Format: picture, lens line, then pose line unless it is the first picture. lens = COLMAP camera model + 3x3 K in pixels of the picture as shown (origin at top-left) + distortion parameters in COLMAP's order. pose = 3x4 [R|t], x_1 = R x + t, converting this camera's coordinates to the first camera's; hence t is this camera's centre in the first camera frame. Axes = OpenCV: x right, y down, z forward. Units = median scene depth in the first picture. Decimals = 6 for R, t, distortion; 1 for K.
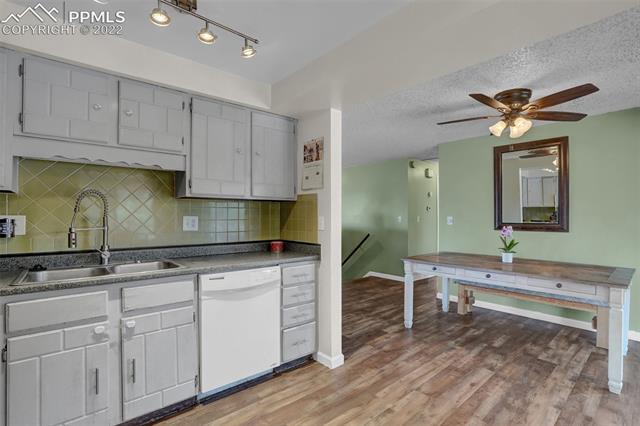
lens RADIAL K [[302.0, 0, 317.8], [0, 302.0, 215.3], [0, 0, 1]] dist [-0.030452, 0.000489]
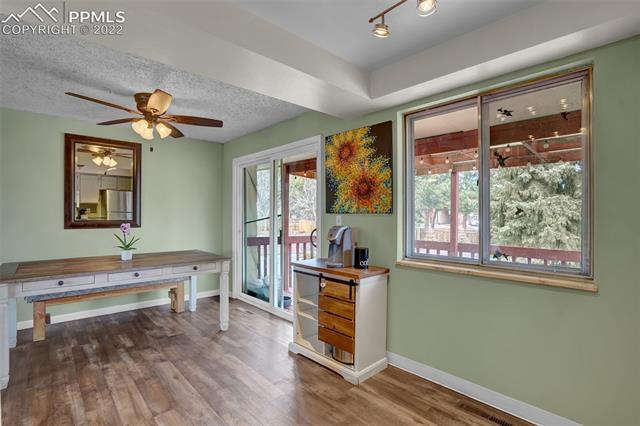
lens RADIAL K [[302.0, 0, 317.8], [0, 302.0, 215.3], [0, 0, 1]] dist [-0.030452, 0.000489]
pose [[-0.039853, -0.008623, 0.999168, -0.424572], [-0.007400, 0.999938, 0.008335, -0.004295], [-0.999178, -0.007062, -0.039915, 0.446228]]
